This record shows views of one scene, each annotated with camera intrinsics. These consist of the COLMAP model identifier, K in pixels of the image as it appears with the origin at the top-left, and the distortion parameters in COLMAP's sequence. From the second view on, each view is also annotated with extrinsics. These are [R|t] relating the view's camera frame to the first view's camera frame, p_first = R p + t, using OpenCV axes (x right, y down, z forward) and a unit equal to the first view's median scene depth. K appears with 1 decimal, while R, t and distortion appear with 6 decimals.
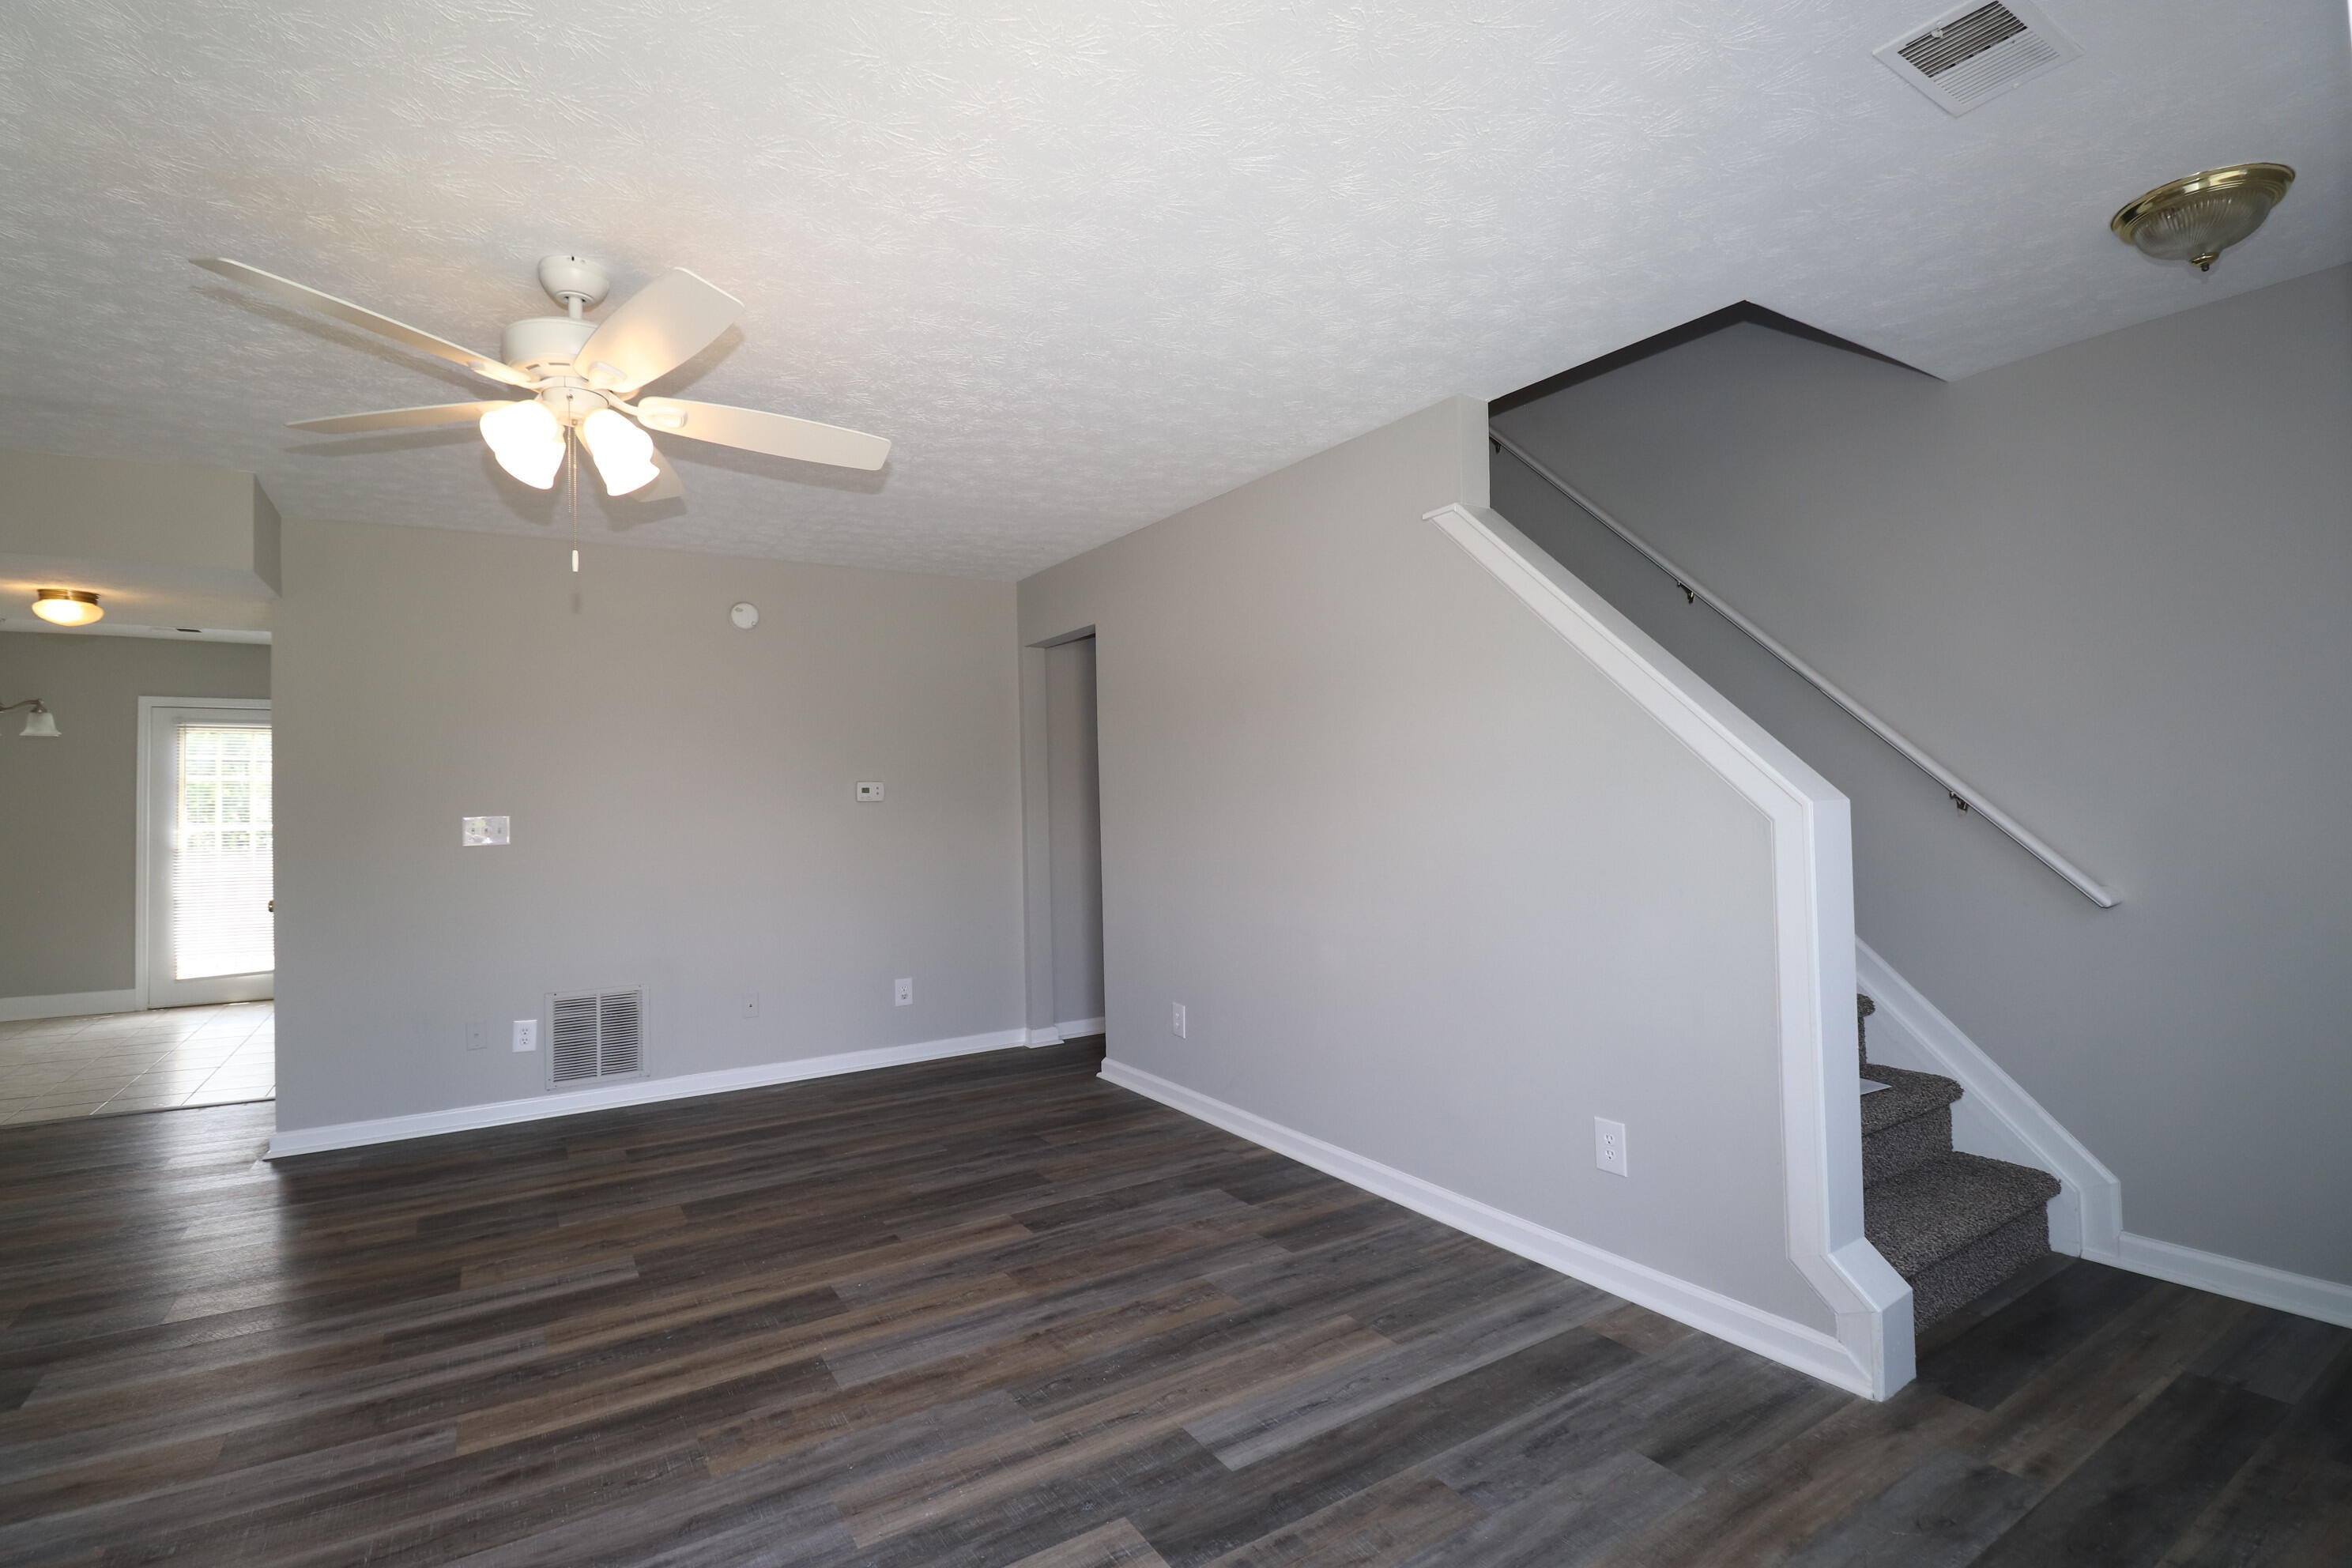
lens RADIAL K [[1094.3, 0, 1169.7], [0, 1094.3, 771.1], [0, 0, 1]] dist [-0.000194, -0.015585]
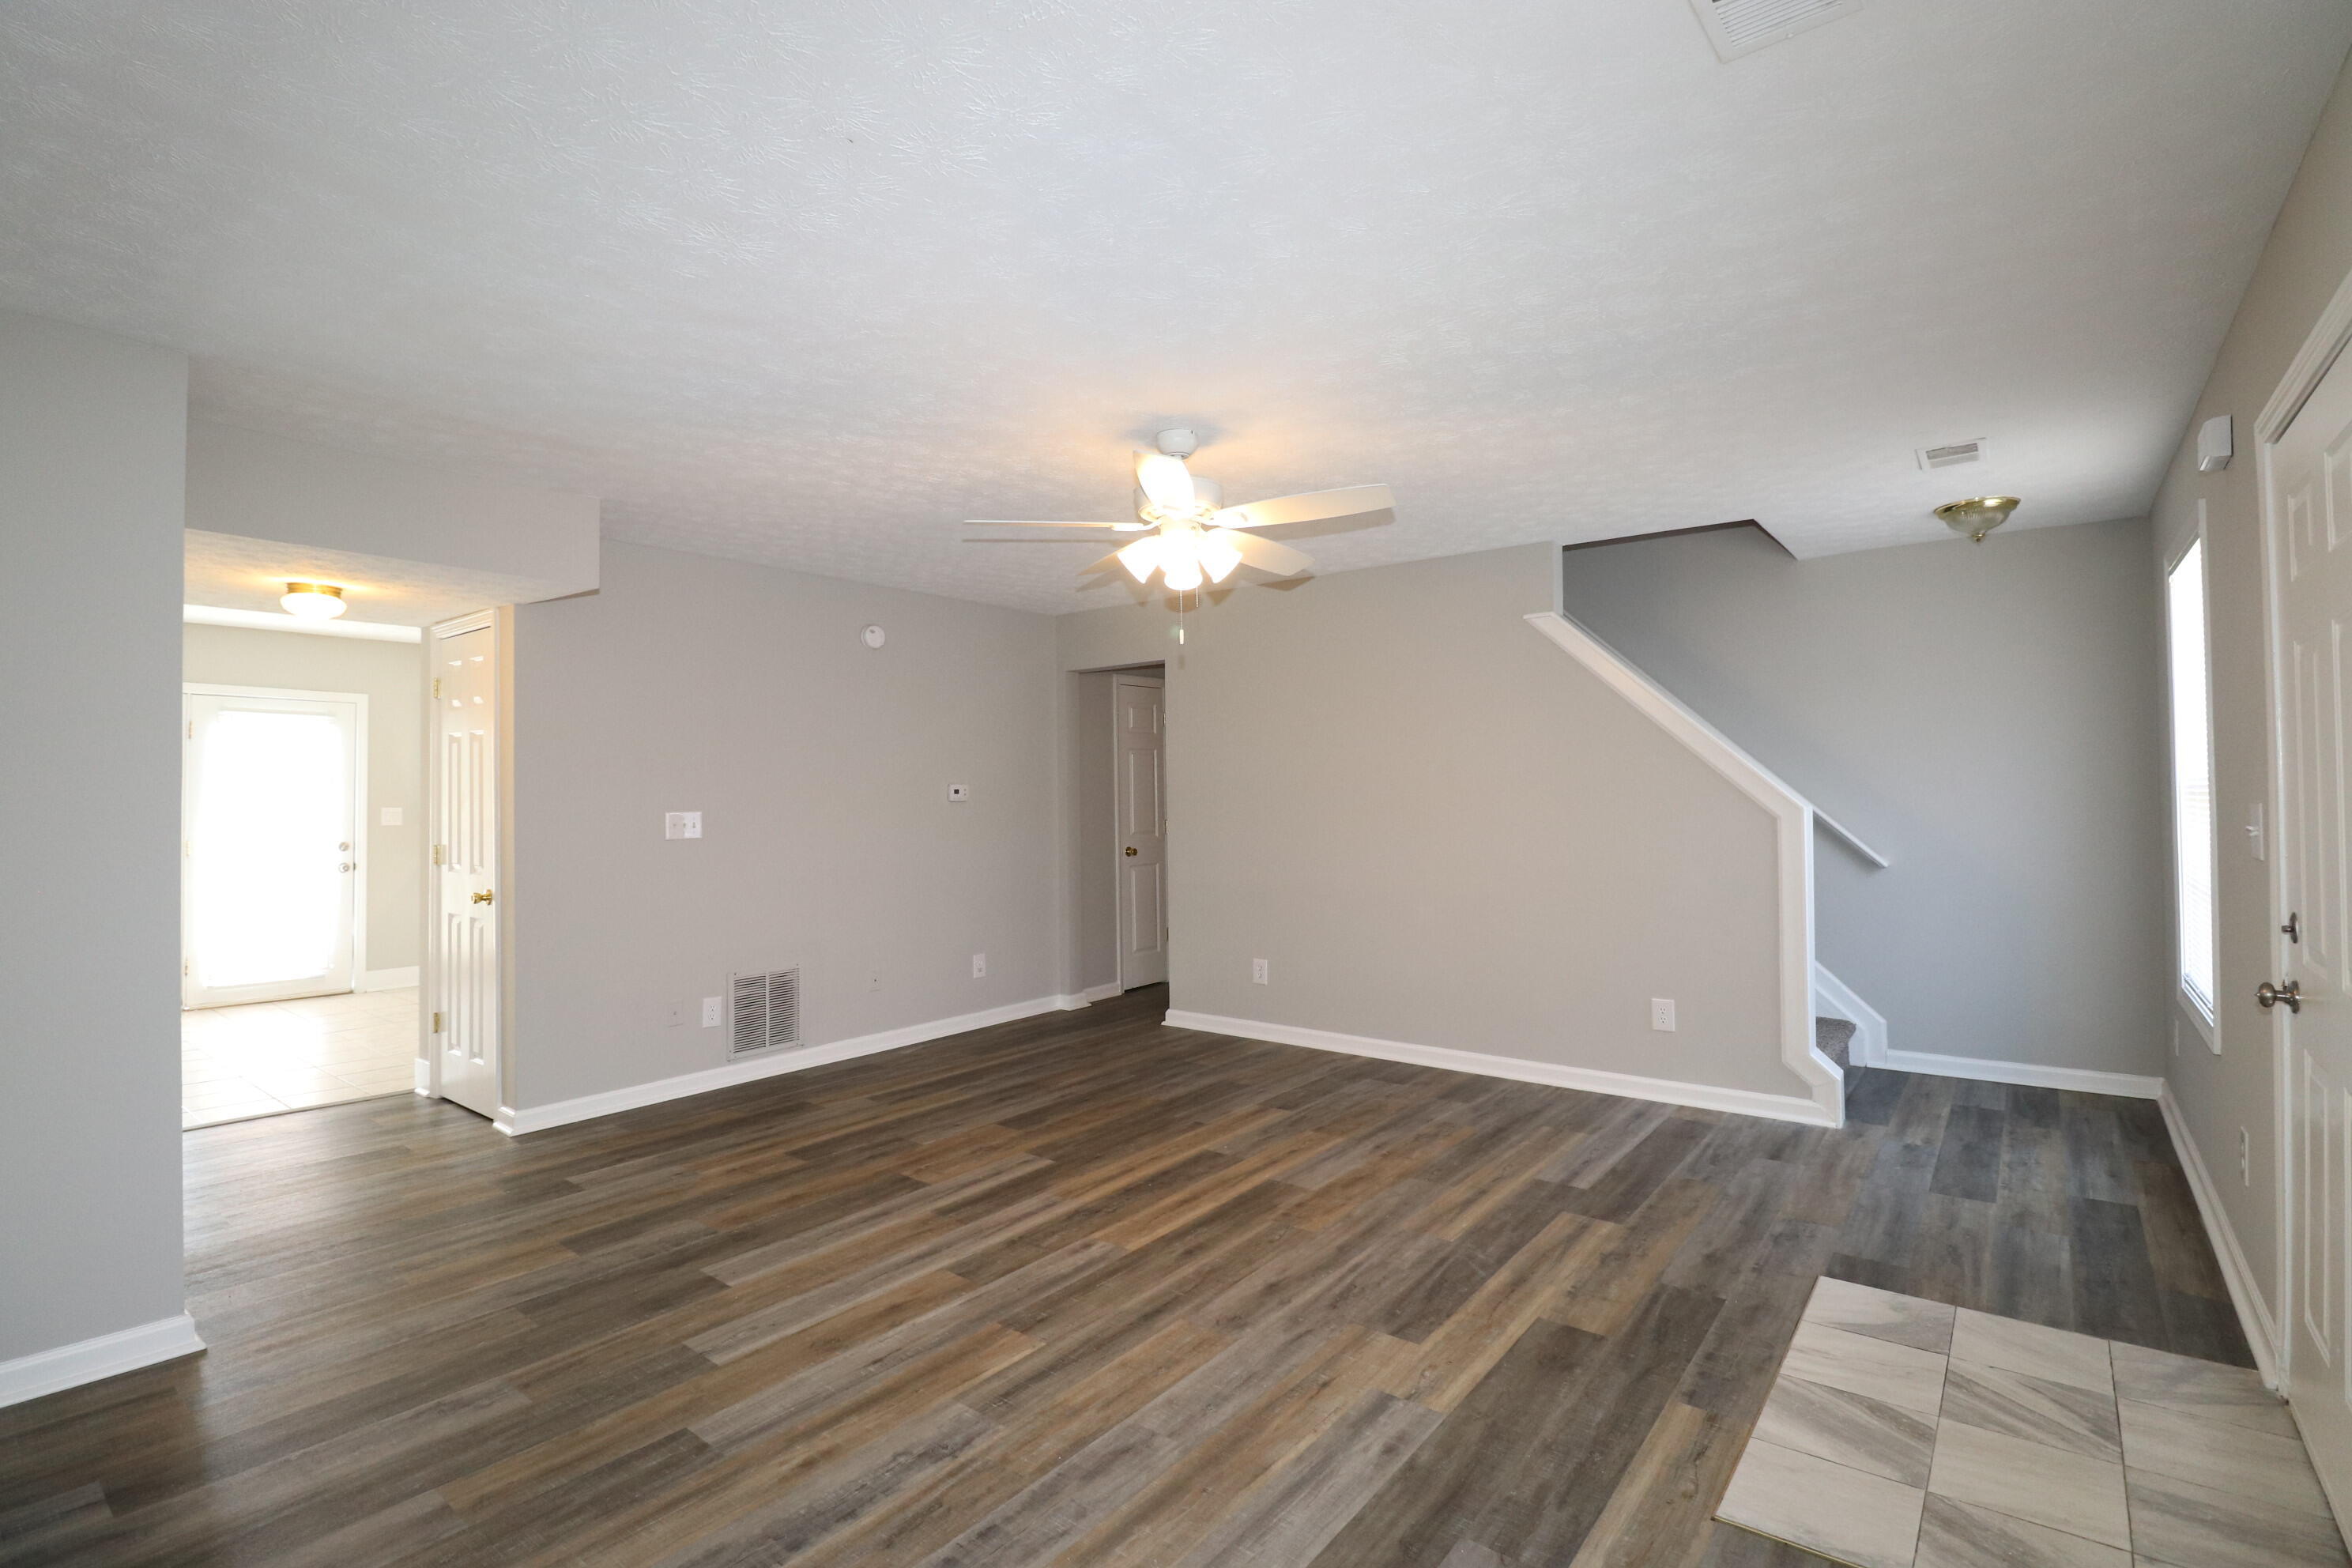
lens RADIAL K [[1100.6, 0, 1168.2], [0, 1100.6, 778.4], [0, 0, 1]] dist [0.001383, -0.018766]
pose [[0.942230, 0.015933, 0.334589, -0.827400], [-0.017680, 0.999841, 0.002176, -0.004387], [-0.334501, -0.007966, 0.942362, -0.299863]]
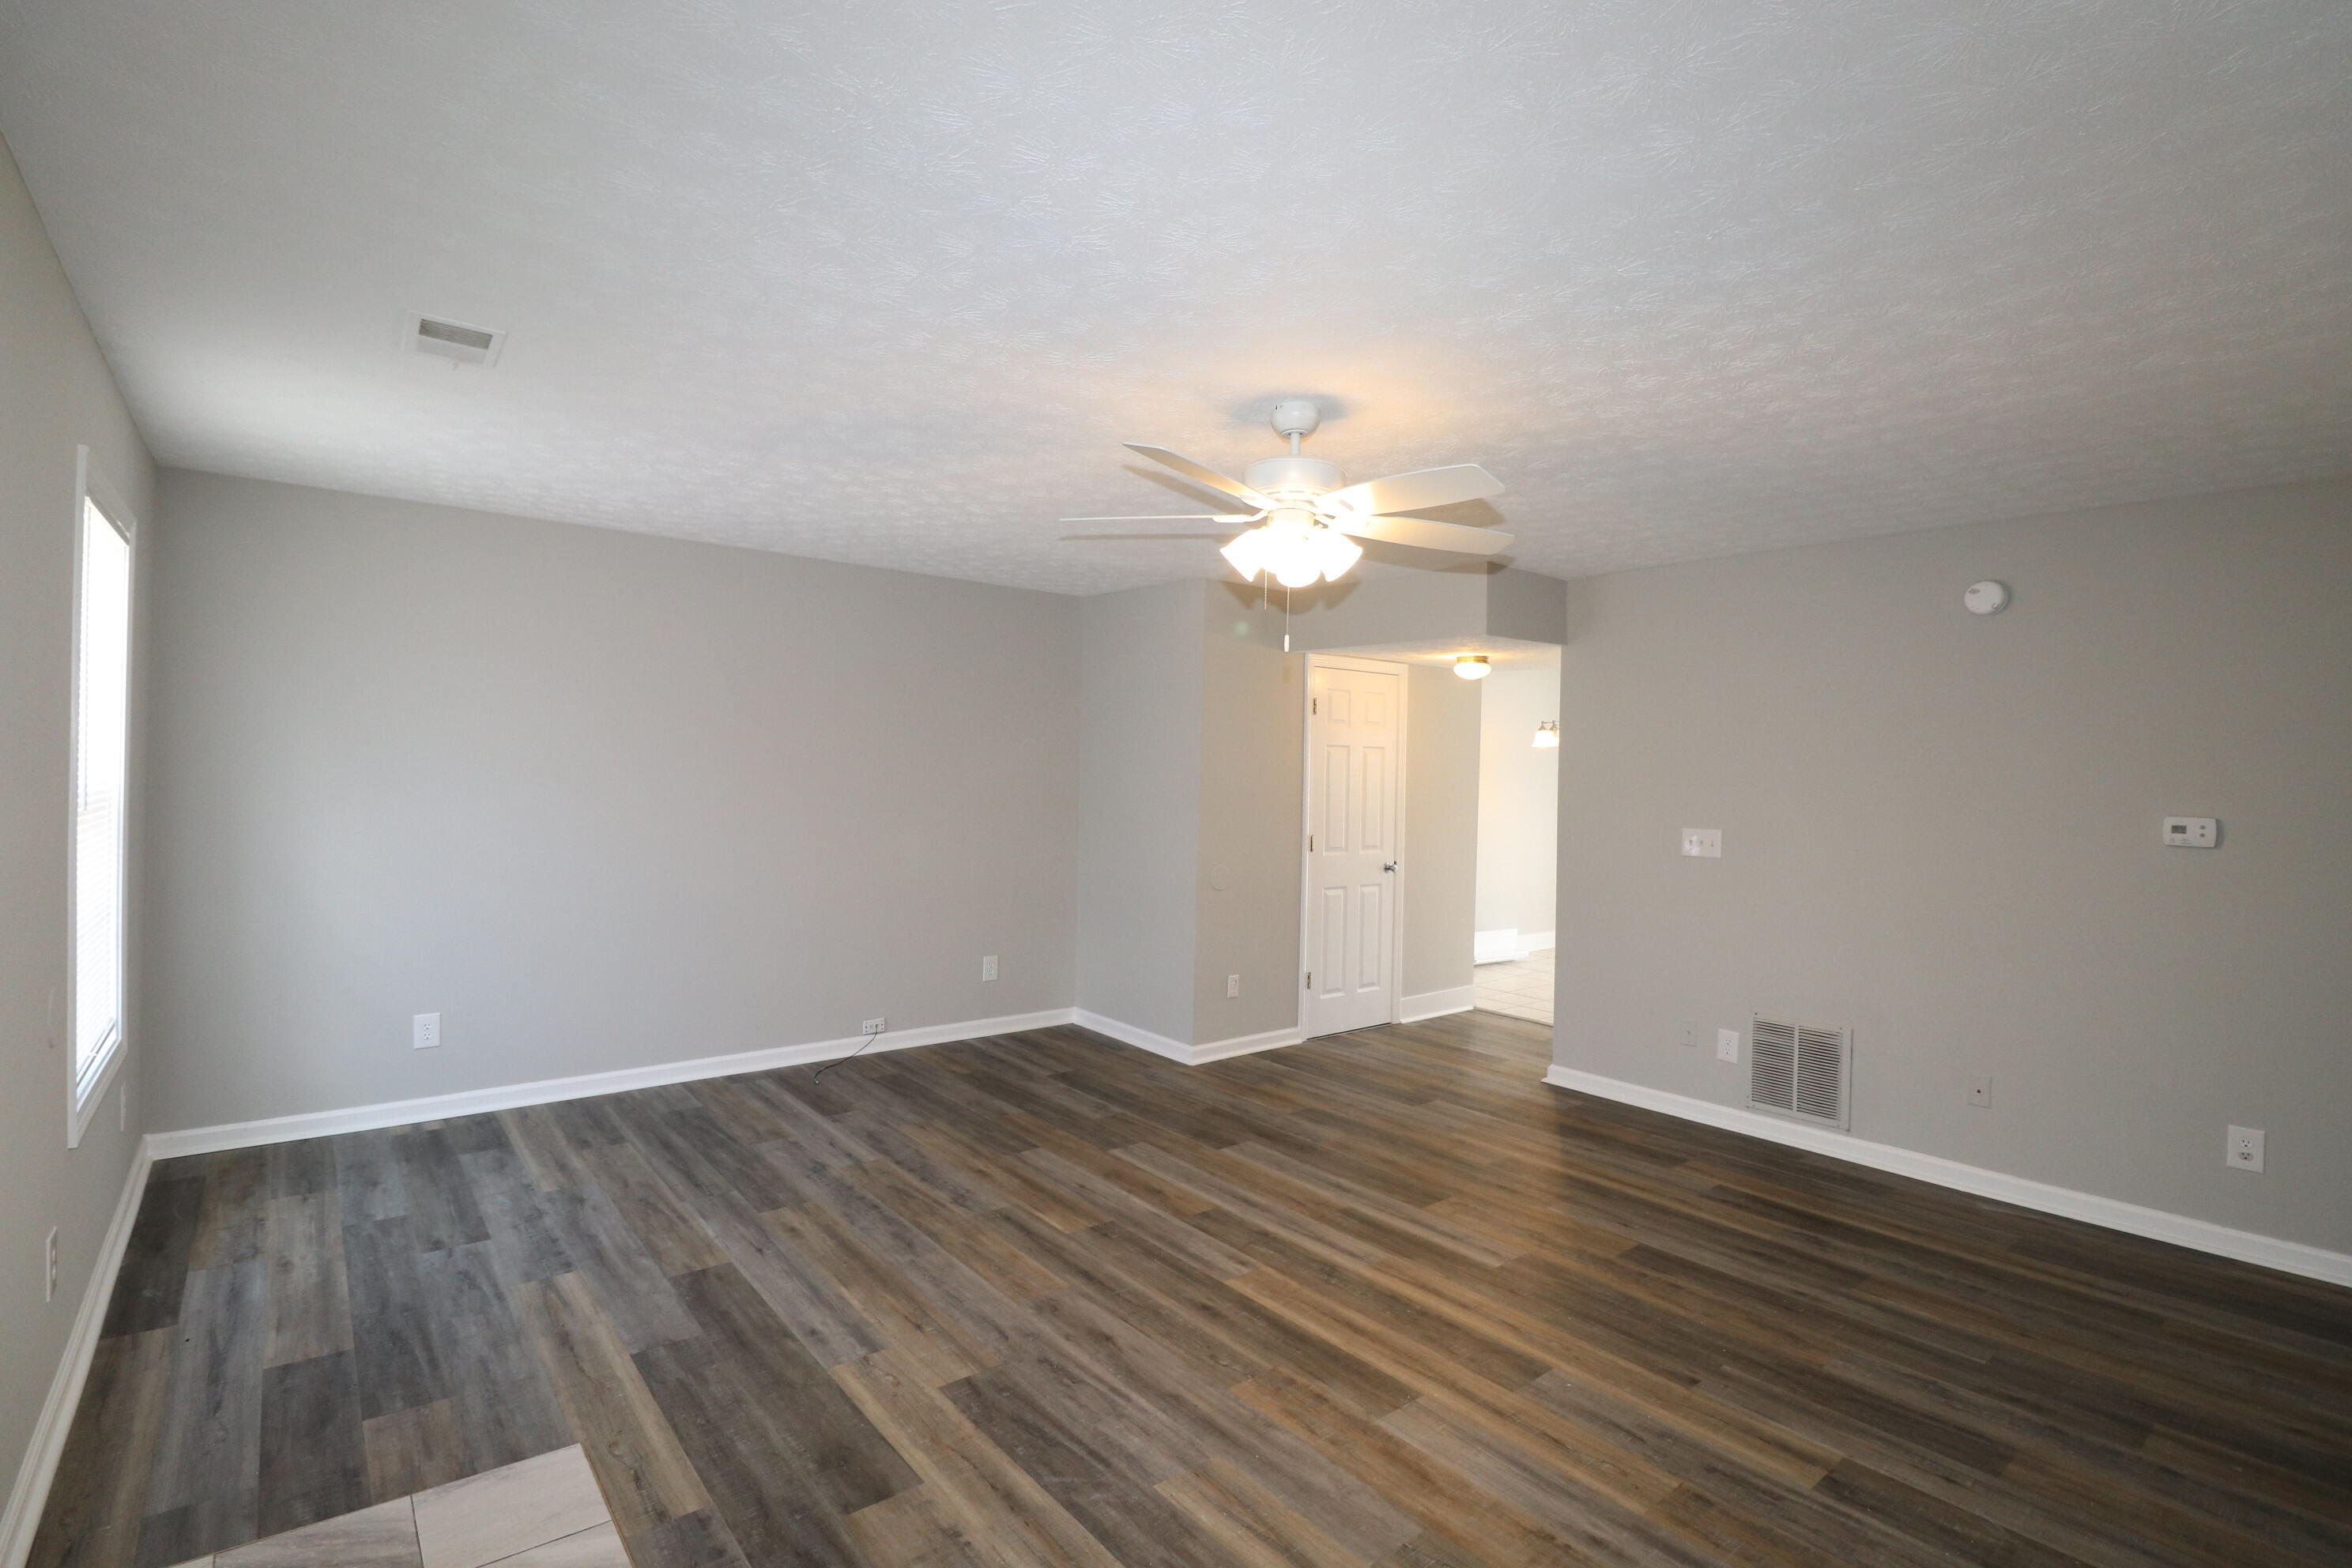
lens RADIAL K [[1094.3, 0, 1169.7], [0, 1094.3, 771.1], [0, 0, 1]] dist [-0.000194, -0.015585]
pose [[0.113320, 0.022621, -0.993301, 0.559769], [-0.002916, 0.999744, 0.022435, -0.056363], [0.993554, 0.000354, 0.113357, 0.565621]]
